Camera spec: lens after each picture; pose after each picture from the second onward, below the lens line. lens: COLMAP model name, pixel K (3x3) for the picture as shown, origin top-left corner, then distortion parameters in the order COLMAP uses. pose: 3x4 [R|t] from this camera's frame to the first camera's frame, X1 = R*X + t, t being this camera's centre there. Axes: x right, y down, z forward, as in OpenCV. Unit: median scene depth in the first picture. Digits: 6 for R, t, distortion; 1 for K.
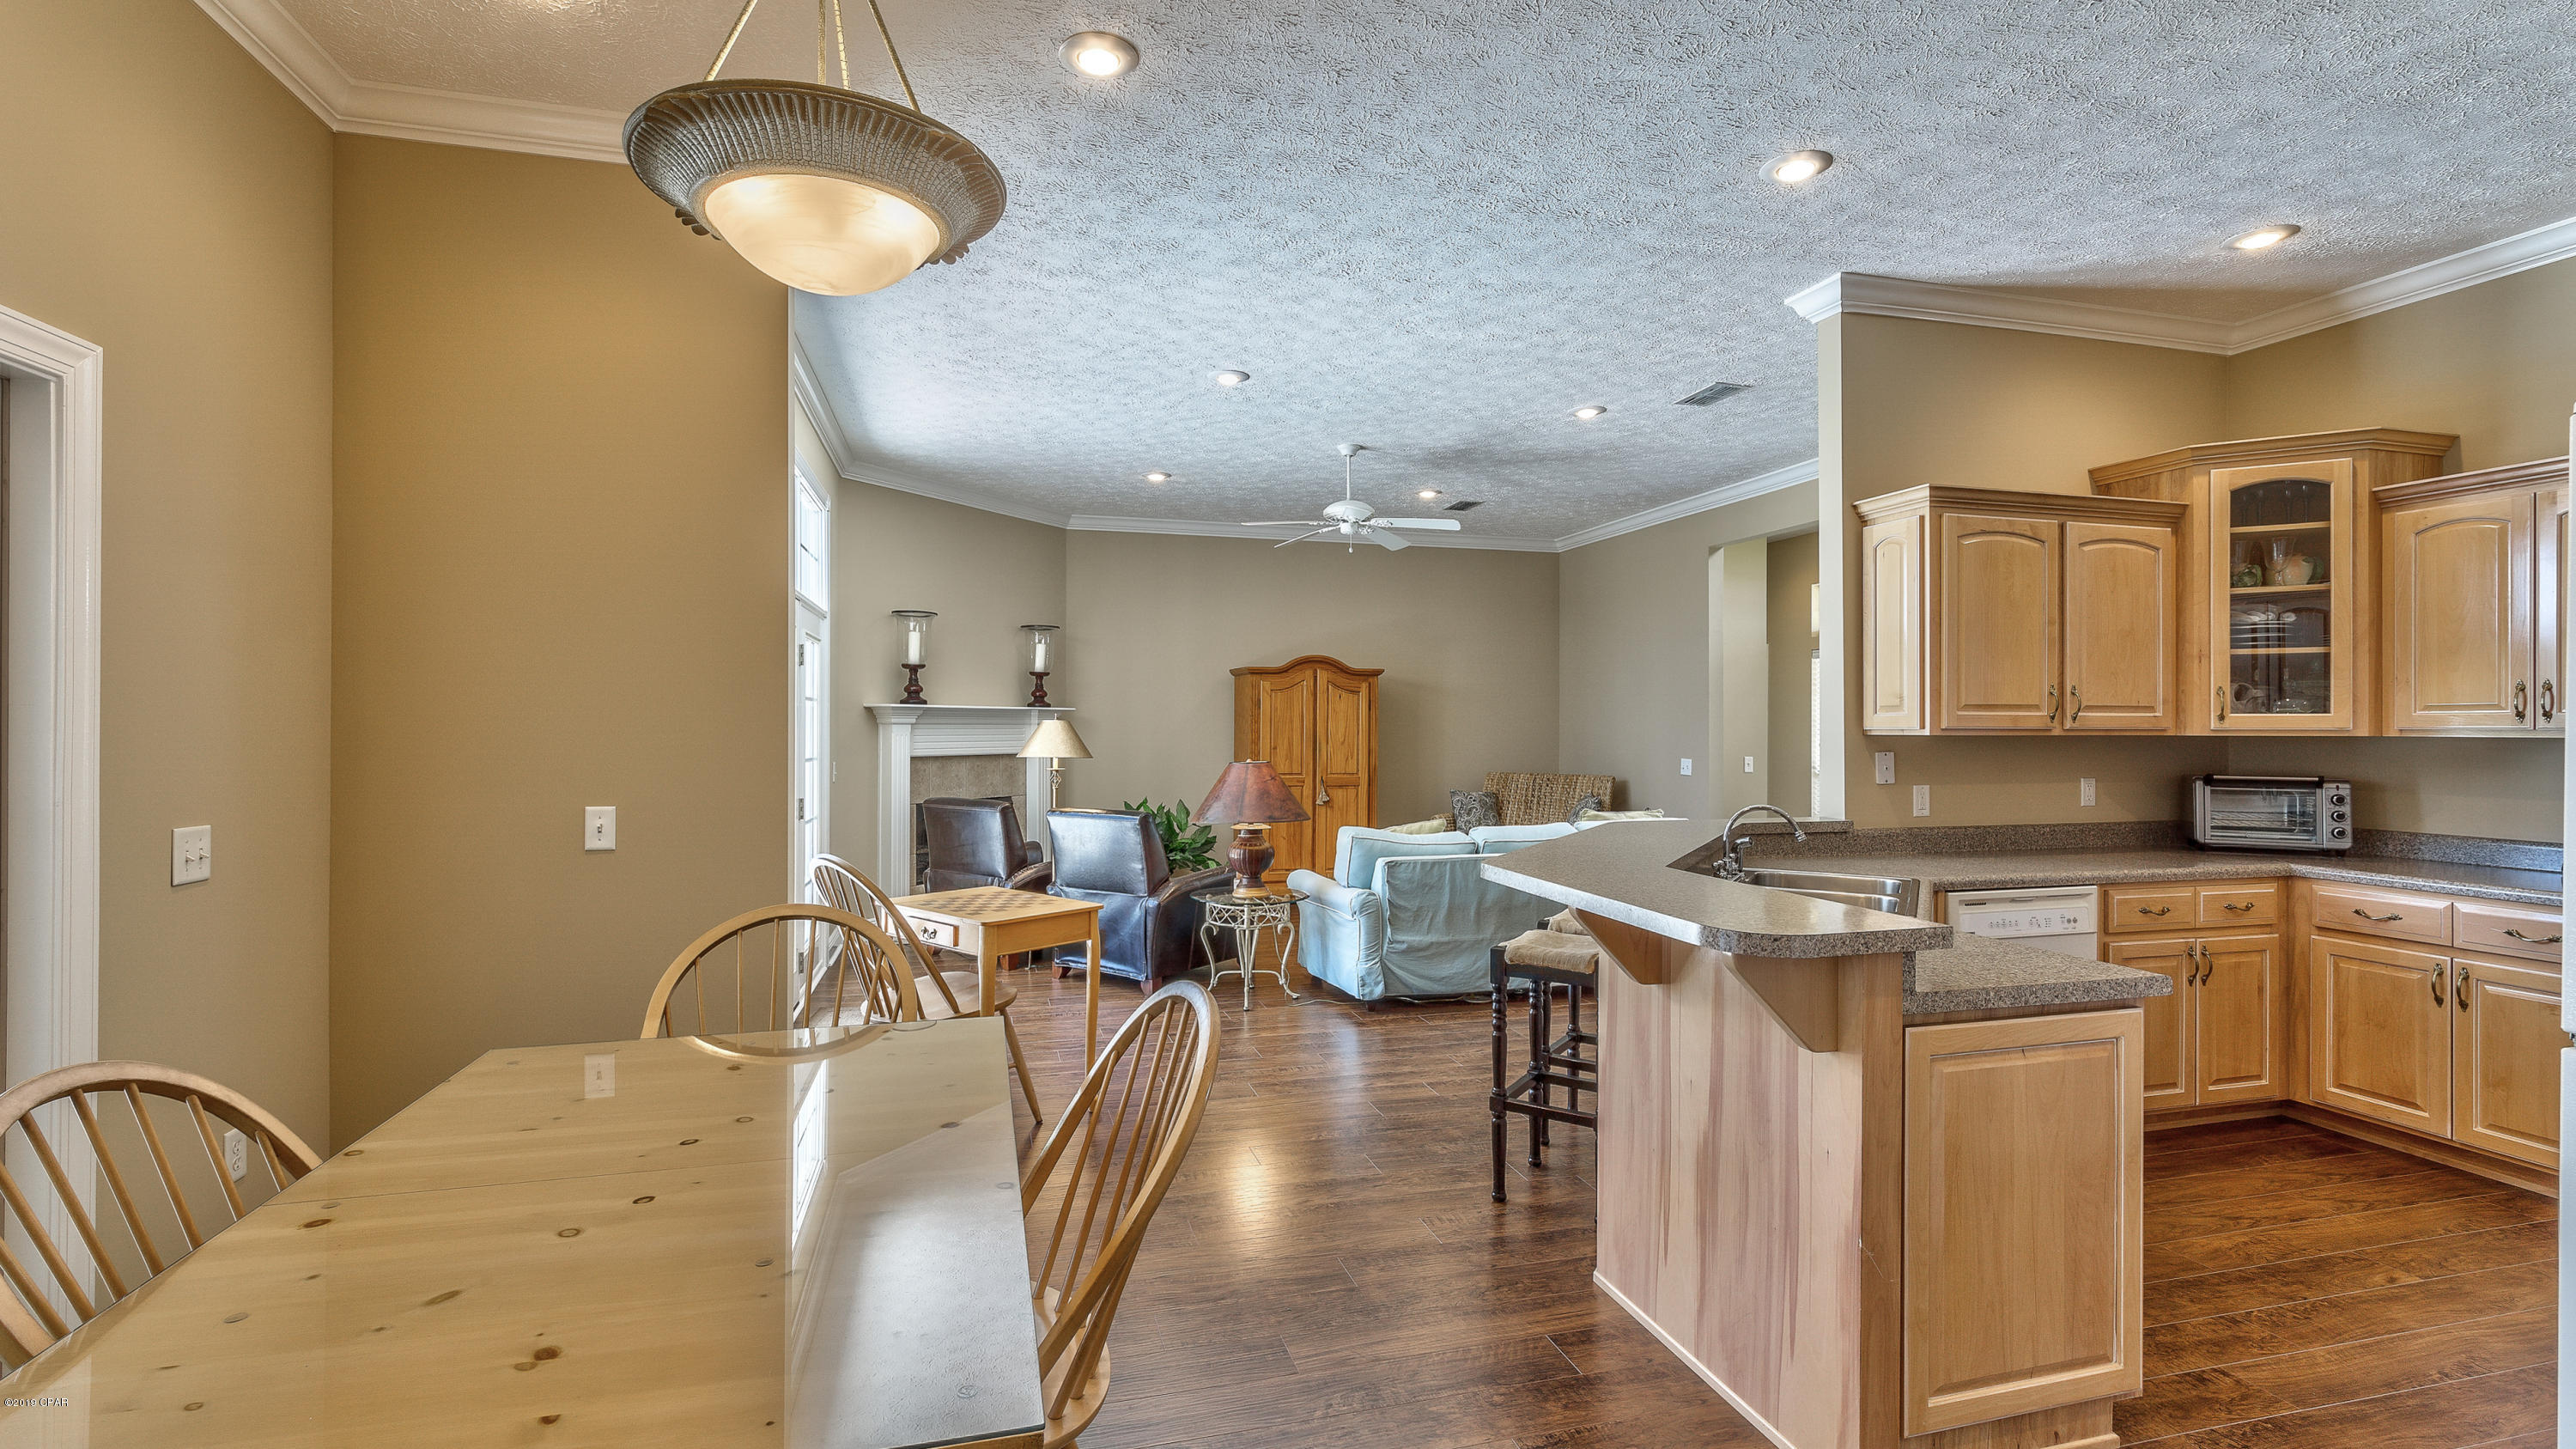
lens RADIAL K [[1138.8, 0, 1288.0], [0, 1138.8, 724.5], [0, 0, 1]] dist [-0.015724, 0.008621]
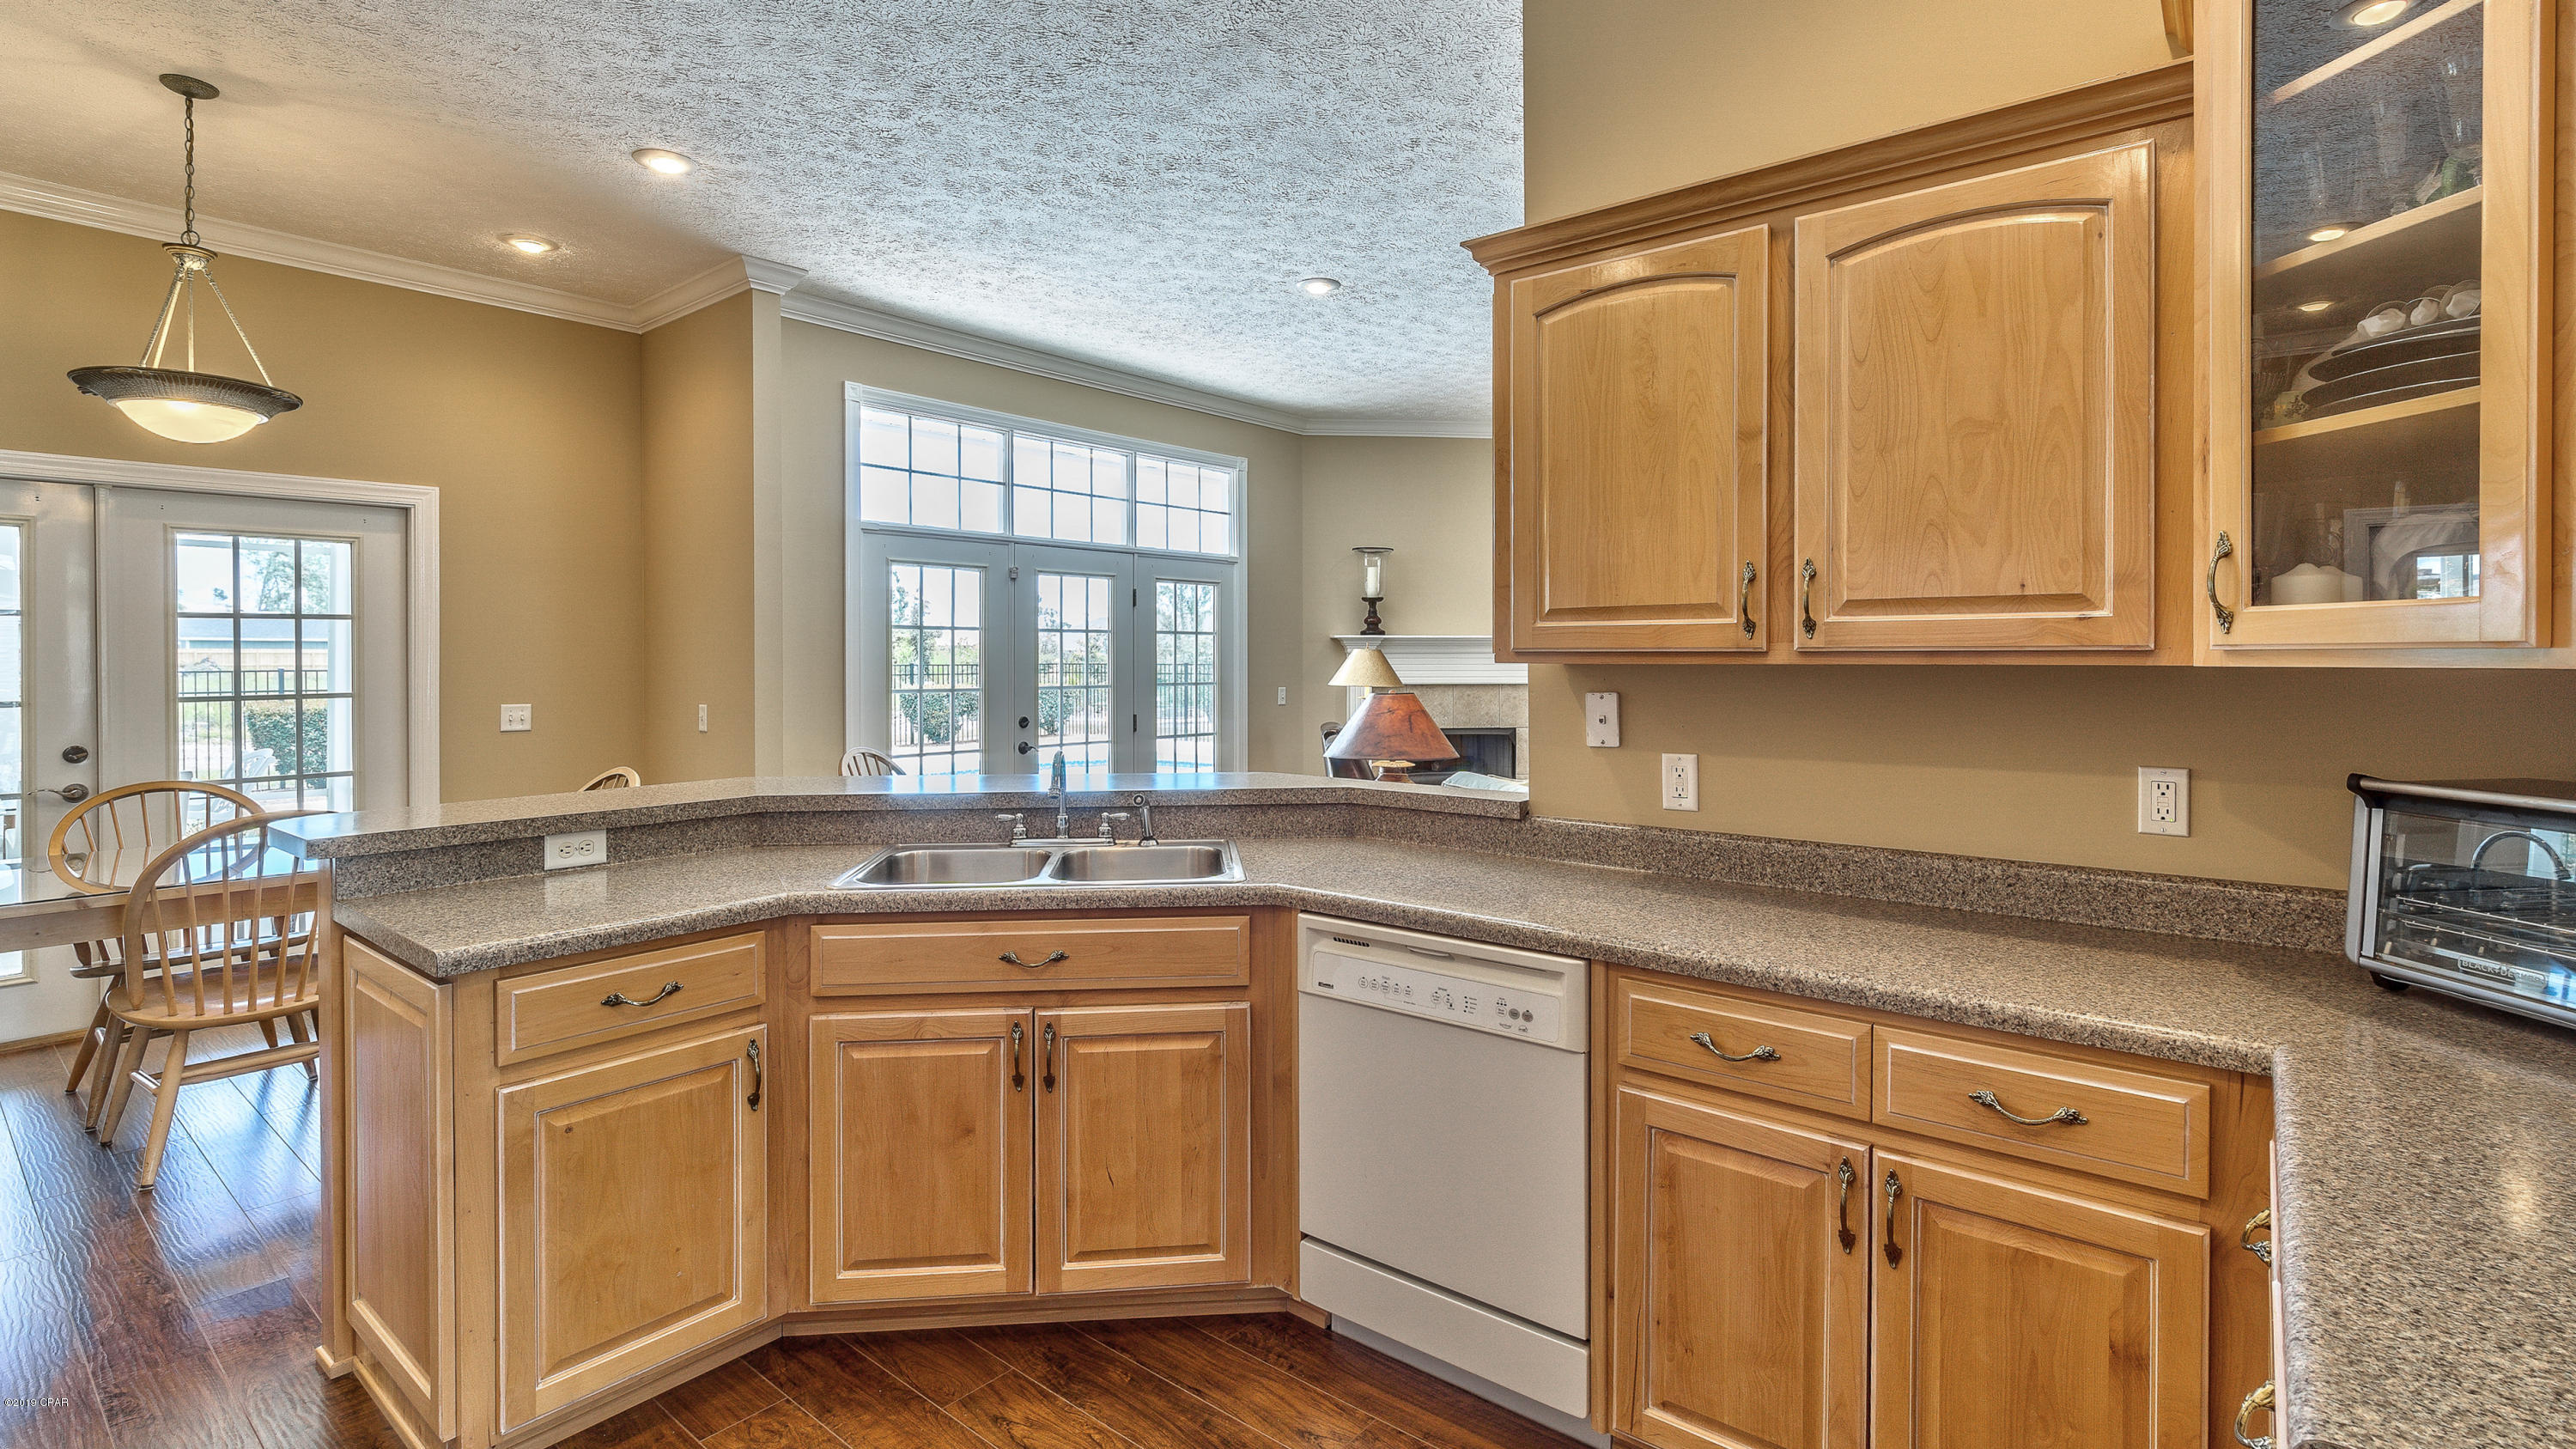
lens RADIAL K [[1185.1, 0, 1308.5], [0, 1185.1, 666.3], [0, 0, 1]] dist [-0.000136, 0.000412]
pose [[0.585250, 0.003663, -0.810845, 0.977976], [0.003377, 0.999970, 0.006956, 0.006048], [0.810846, -0.006809, 0.585220, 0.540569]]
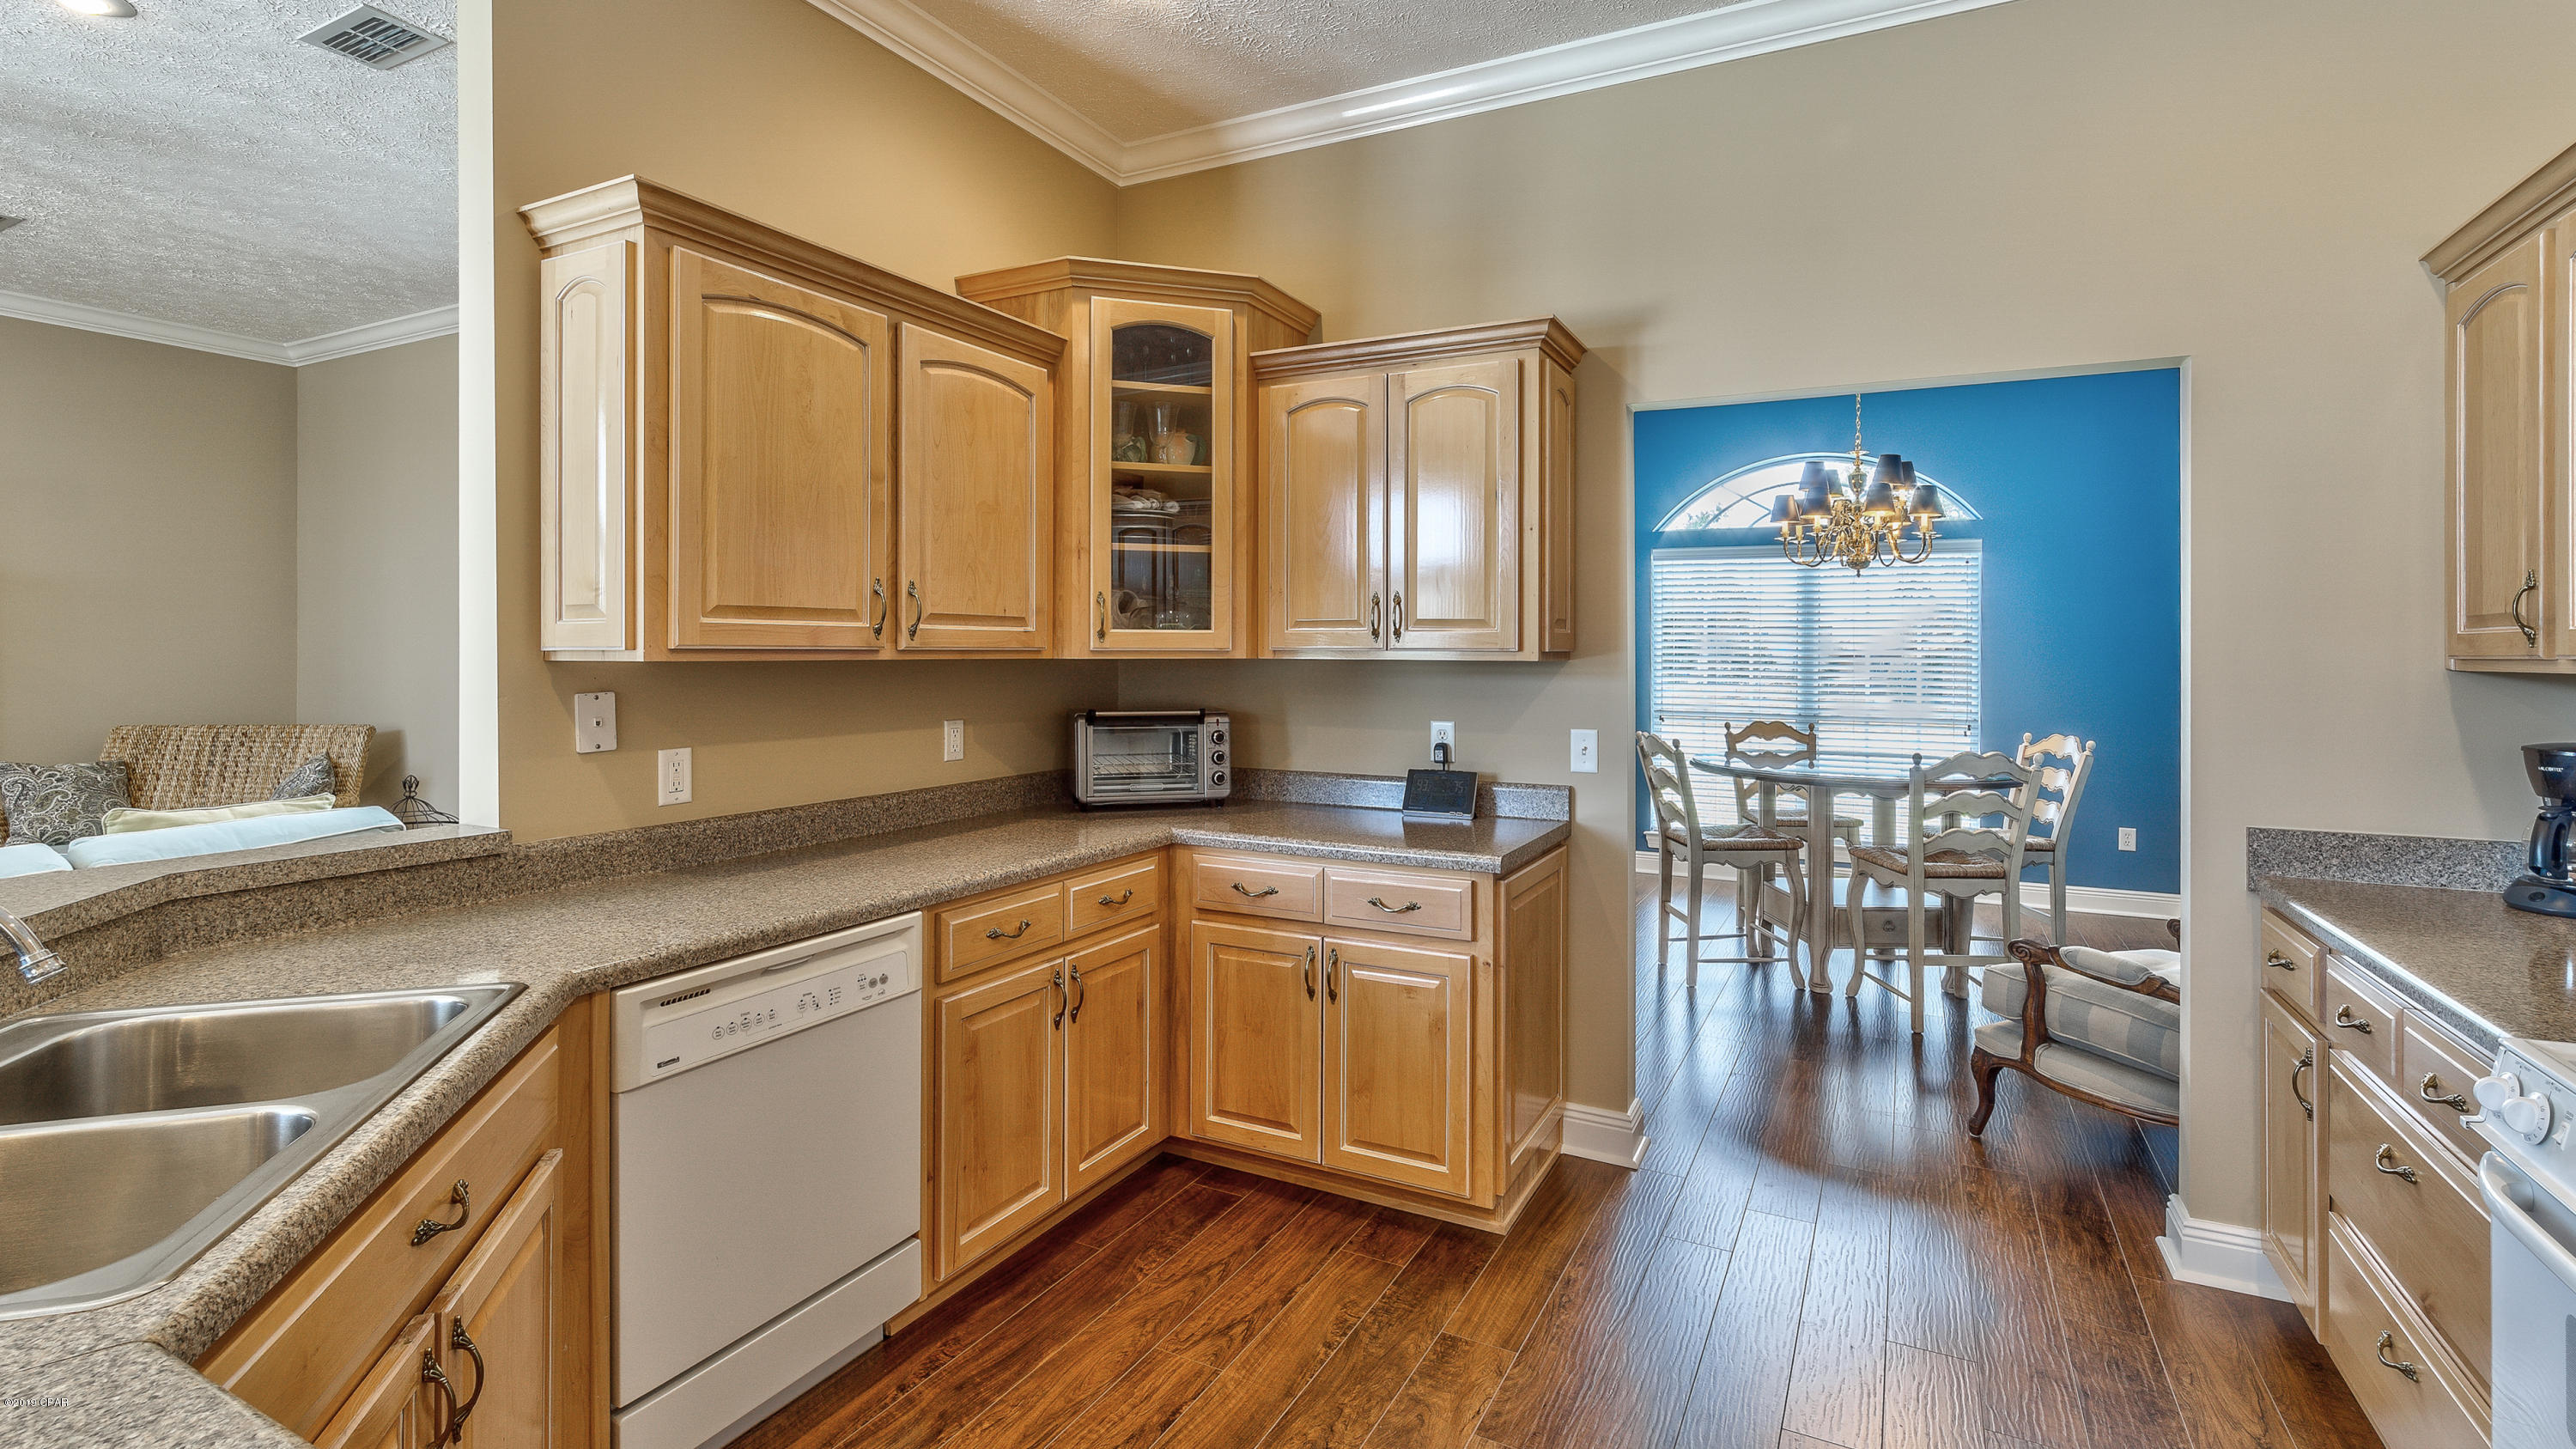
lens RADIAL K [[1155.3, 0, 1305.5], [0, 1155.3, 651.2], [0, 0, 1]] dist [0.000261, 0.000116]
pose [[0.679007, -0.001296, 0.734131, 0.368330], [-0.002502, 0.999989, 0.004079, 0.001578], [-0.734128, -0.004606, 0.678996, 0.397084]]
